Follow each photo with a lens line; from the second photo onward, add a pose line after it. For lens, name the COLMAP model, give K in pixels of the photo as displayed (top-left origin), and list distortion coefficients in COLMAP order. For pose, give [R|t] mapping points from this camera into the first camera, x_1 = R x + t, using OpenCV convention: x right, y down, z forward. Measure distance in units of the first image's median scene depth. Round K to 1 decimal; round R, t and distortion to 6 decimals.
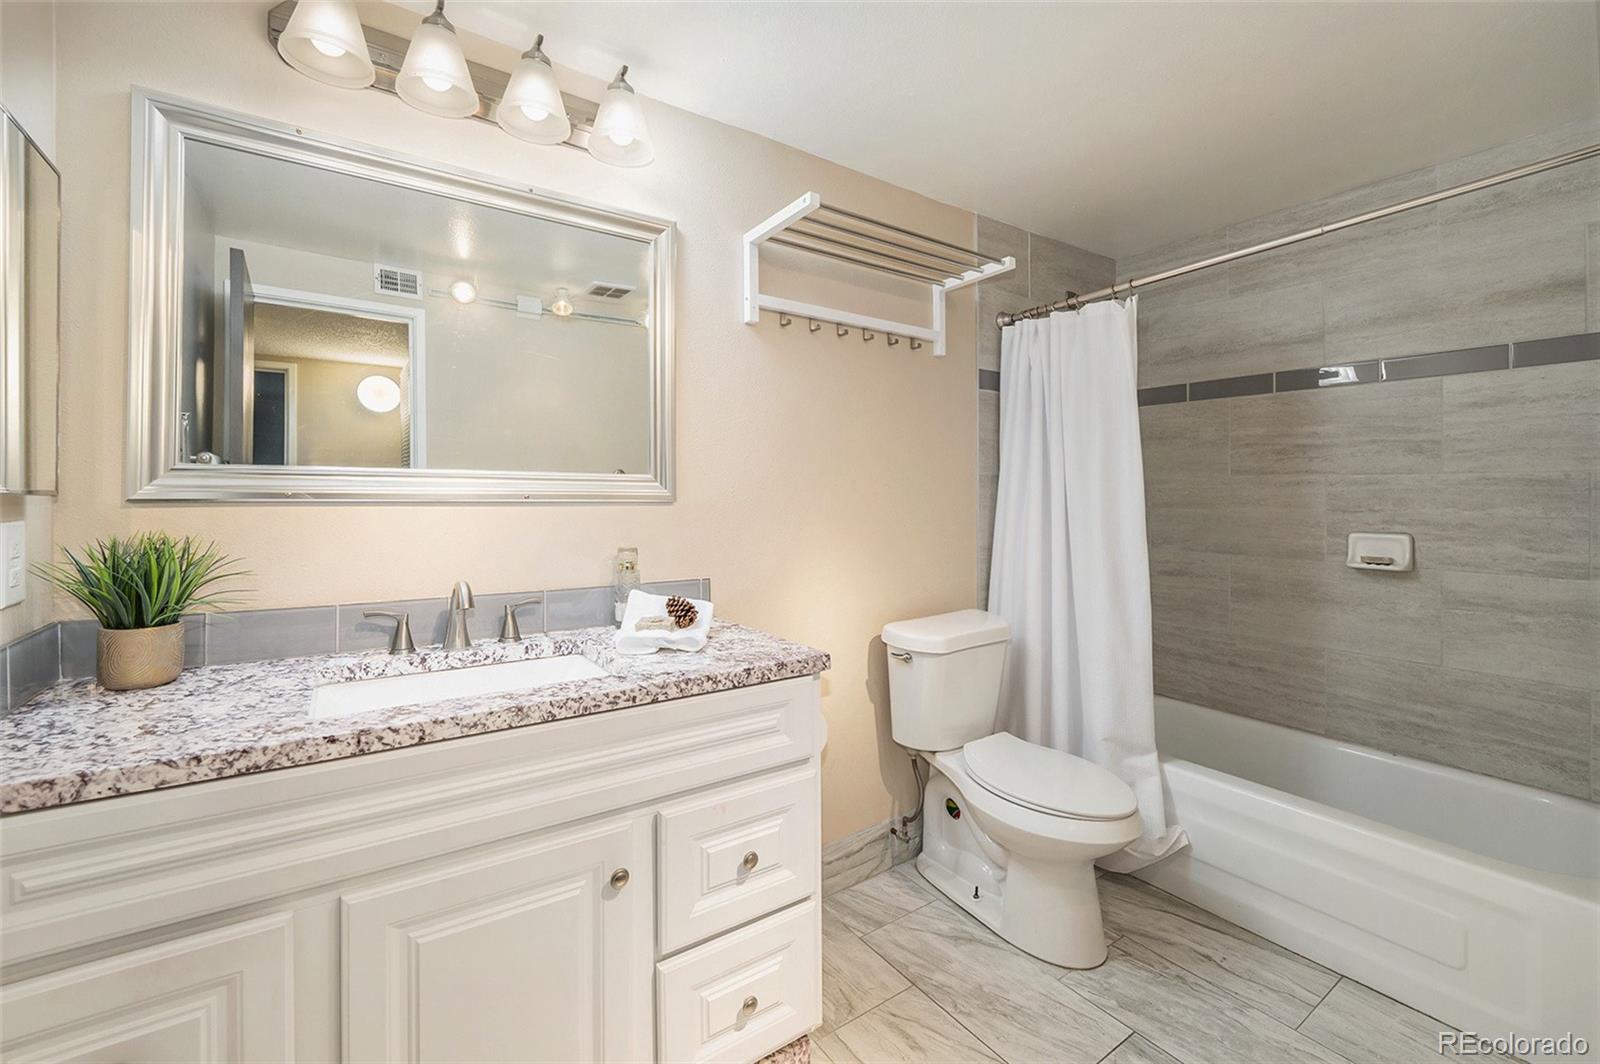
lens RADIAL K [[663.5, 0, 809.9], [0, 663.5, 496.8], [0, 0, 1]] dist [-0.000030, 0.000662]
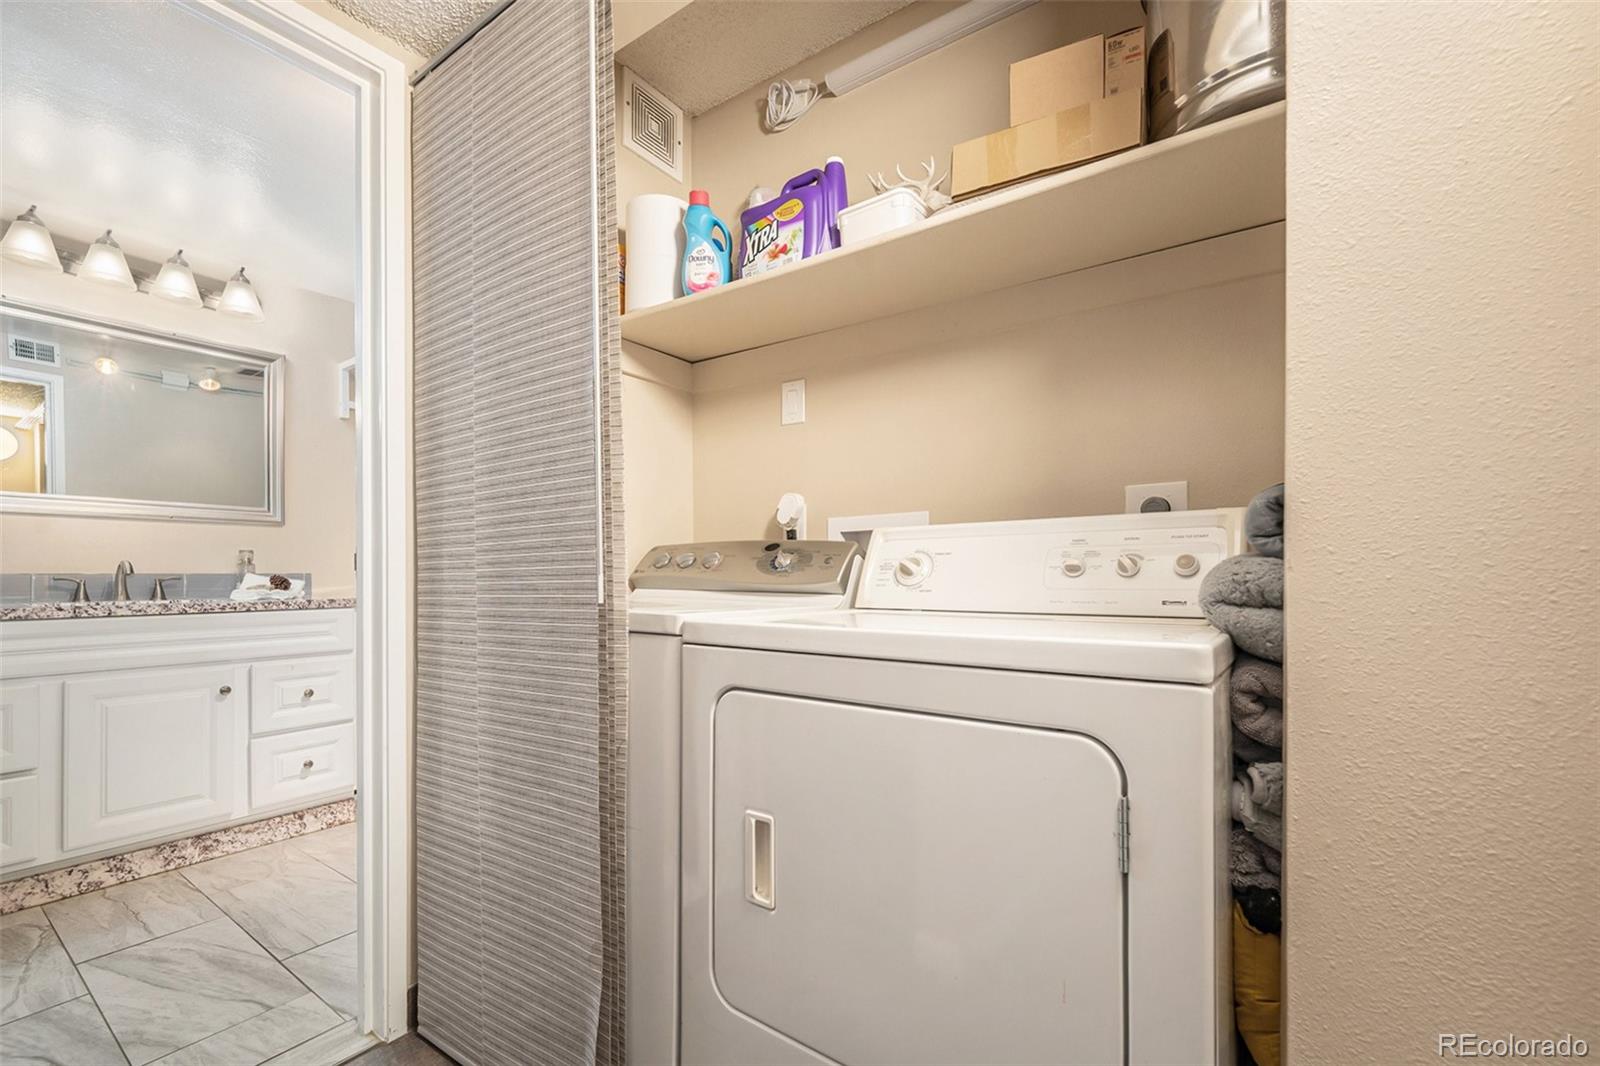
lens RADIAL K [[671.5, 0, 802.9], [0, 671.5, 571.3], [0, 0, 1]] dist [-0.007778, 0.001192]
pose [[0.939146, -0.004122, 0.343494, 0.605561], [0.005635, 0.999978, -0.003409, 0.185721], [-0.343472, 0.005137, 0.939149, -1.389062]]
